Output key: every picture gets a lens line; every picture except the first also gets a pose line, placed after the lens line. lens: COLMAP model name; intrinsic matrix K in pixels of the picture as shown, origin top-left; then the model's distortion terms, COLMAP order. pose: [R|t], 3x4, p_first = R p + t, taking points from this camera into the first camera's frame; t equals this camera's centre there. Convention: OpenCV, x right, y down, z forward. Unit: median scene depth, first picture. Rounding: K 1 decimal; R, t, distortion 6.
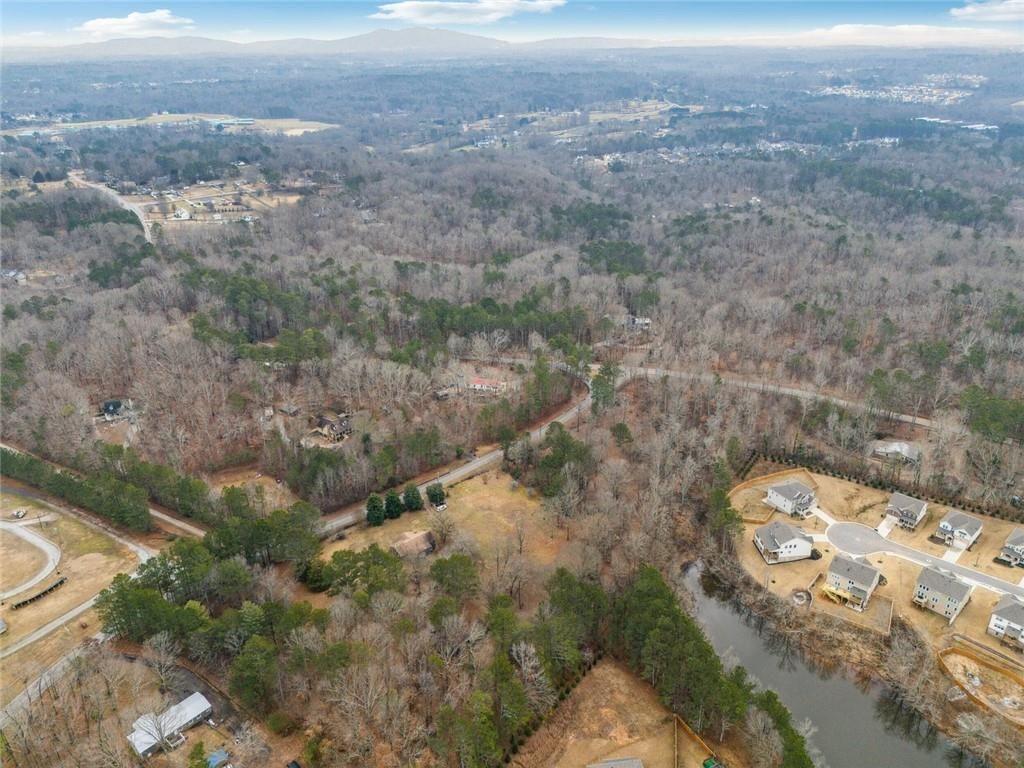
lens RADIAL K [[750.8, 0, 509.6], [0, 750.8, 383.0], [0, 0, 1]] dist [0.072352, -0.059348]
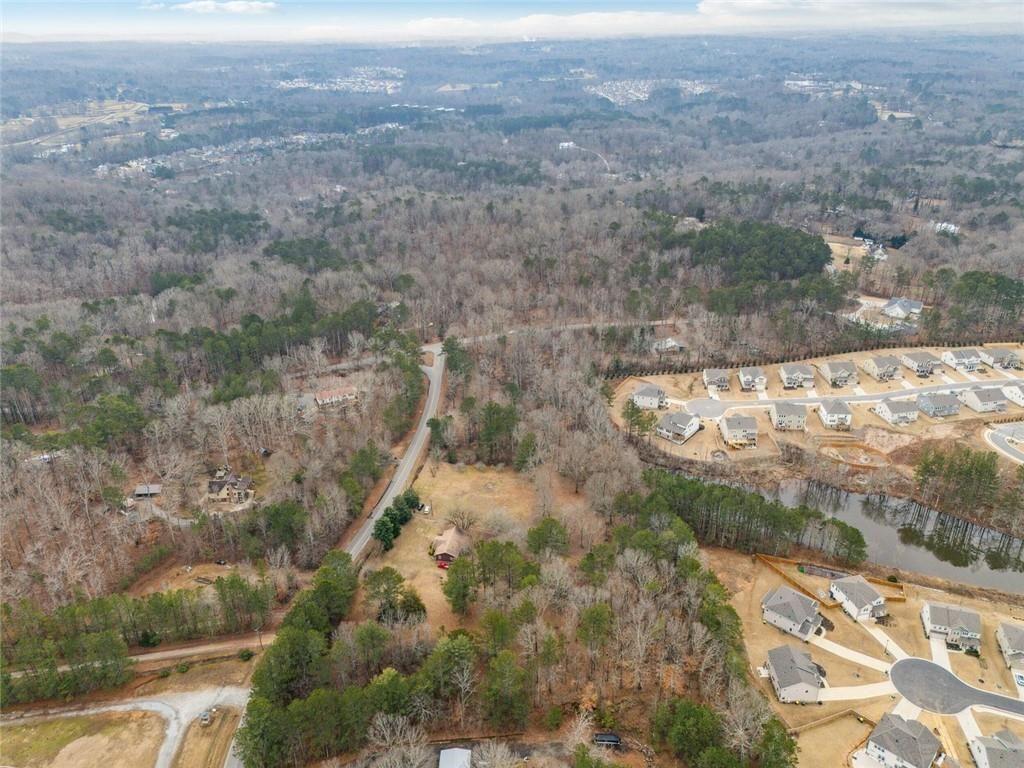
lens RADIAL K [[750.8, 0, 511.7], [0, 750.8, 384.6], [0, 0, 1]] dist [0.072352, -0.059348]
pose [[0.756635, -0.281154, 0.590302, -0.546446], [0.277335, 0.955591, 0.099655, -0.057871], [-0.592105, 0.088309, 0.801007, 0.133646]]
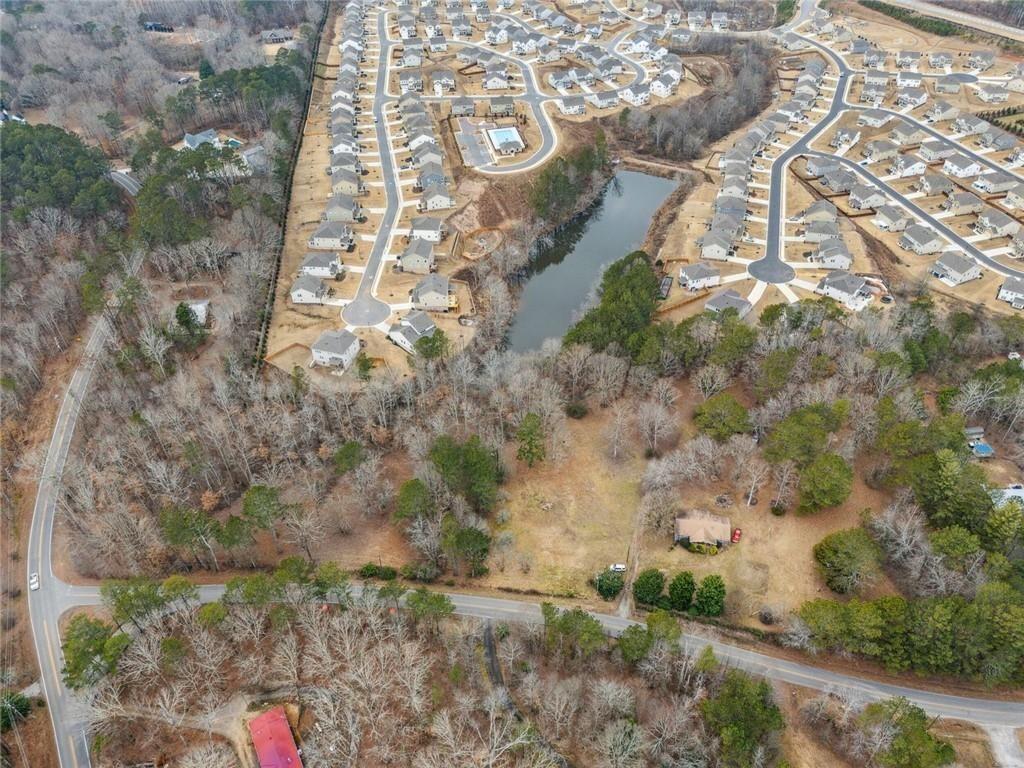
lens RADIAL K [[750.8, 0, 516.9], [0, 750.8, 384.7], [0, 0, 1]] dist [0.072352, -0.059348]
pose [[-0.671704, -0.468923, 0.573520, -0.353581], [0.330155, 0.503555, 0.798393, -0.519929], [-0.663183, 0.725634, -0.183422, 1.079980]]
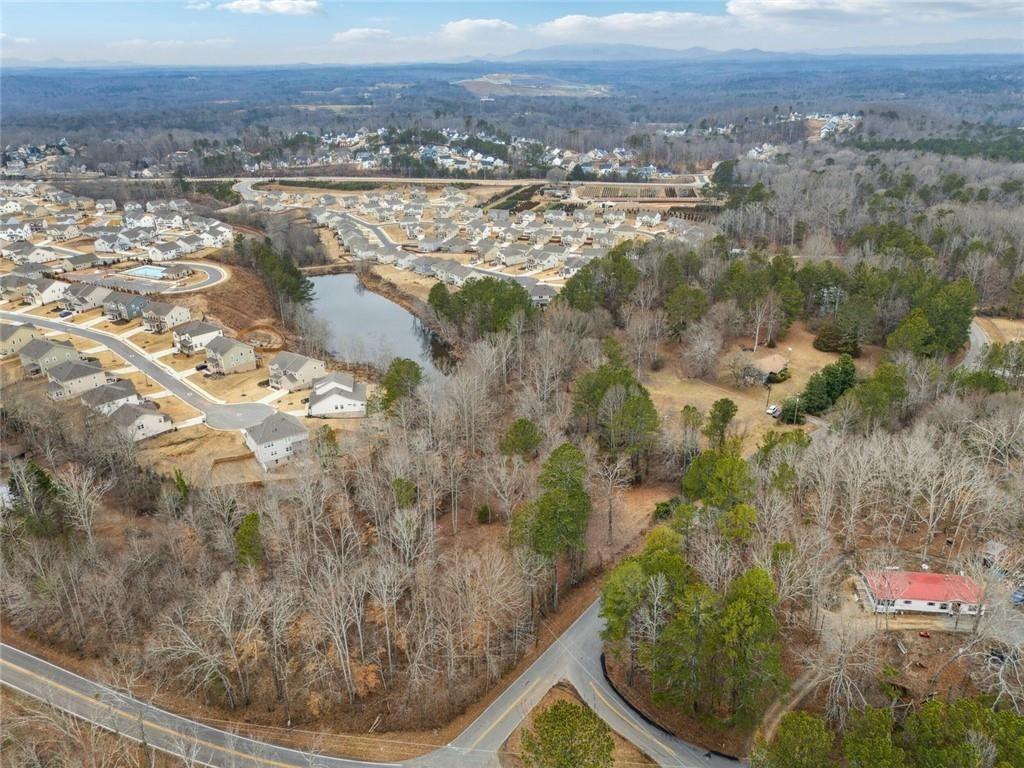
lens RADIAL K [[750.8, 0, 516.9], [0, 750.8, 381.9], [0, 0, 1]] dist [0.072352, -0.059348]
pose [[-0.996045, 0.050458, -0.073134, 0.209072], [-0.019325, 0.680370, 0.732614, -0.395820], [0.086724, 0.731130, -0.676704, 1.472253]]
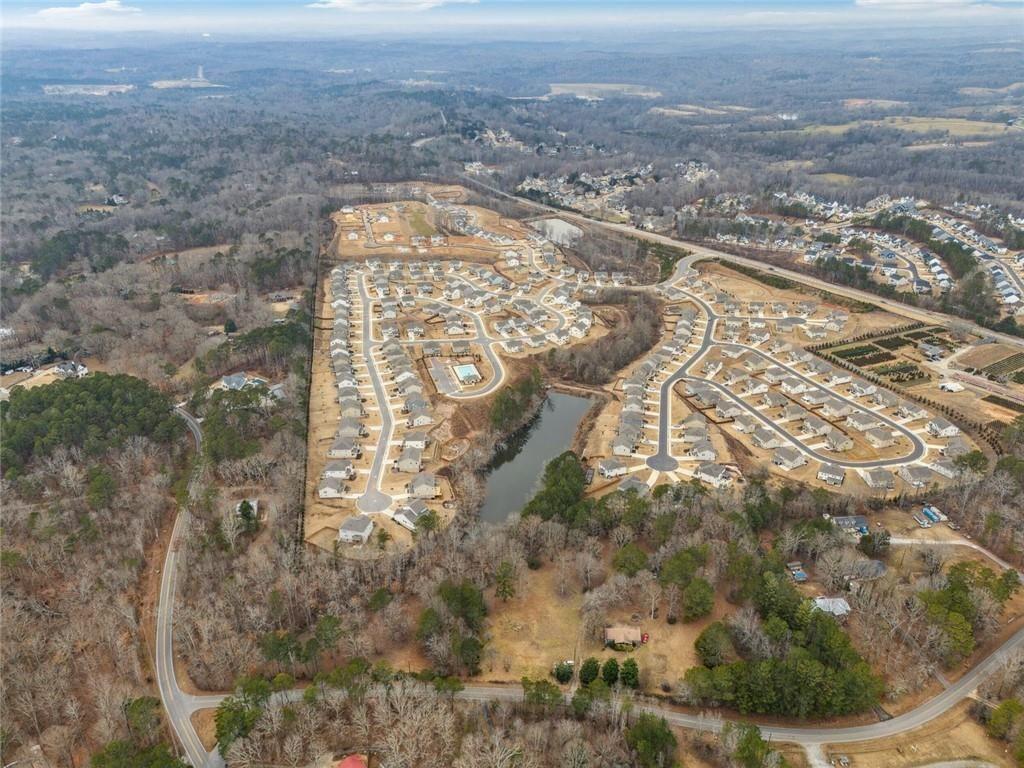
lens RADIAL K [[750.8, 0, 515.0], [0, 750.8, 377.8], [0, 0, 1]] dist [0.072352, -0.059348]
pose [[-0.734068, -0.279340, 0.618961, -0.580449], [0.291013, 0.694135, 0.658398, -0.832502], [-0.613559, 0.663435, -0.428251, 1.246496]]
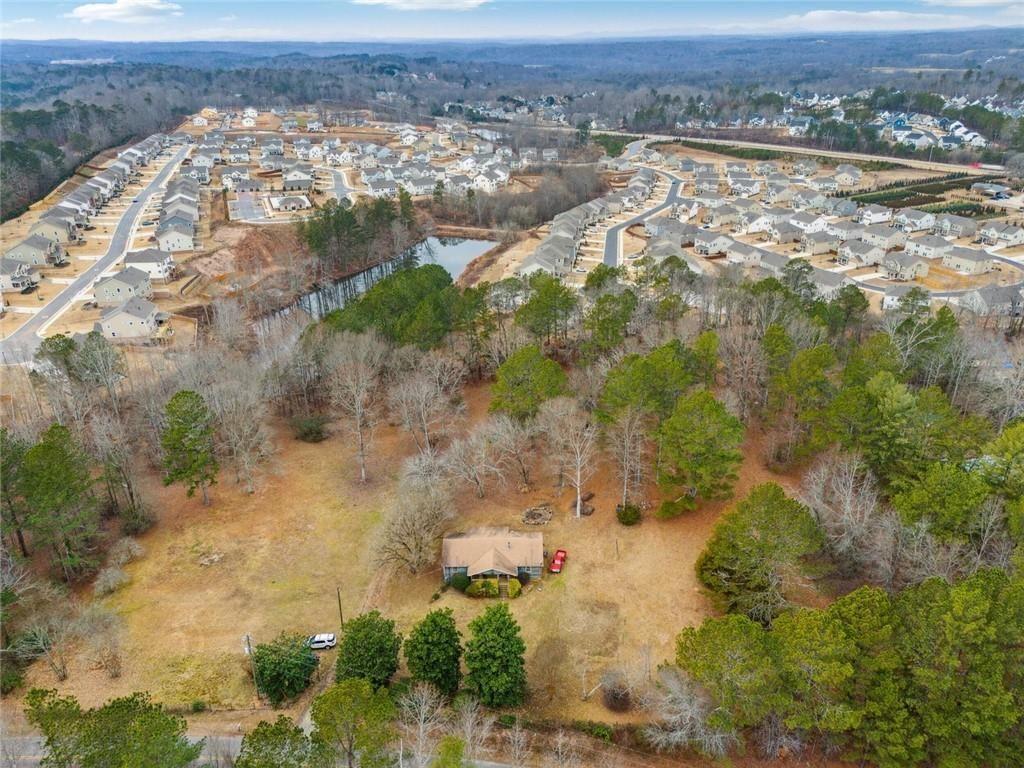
lens RADIAL K [[750.8, 0, 516.4], [0, 750.8, 384.1], [0, 0, 1]] dist [0.072352, -0.059348]
pose [[-0.776701, -0.247107, 0.579374, -0.331385], [0.274622, 0.694947, 0.664554, -0.121949], [-0.566850, 0.675268, -0.471905, 1.044790]]
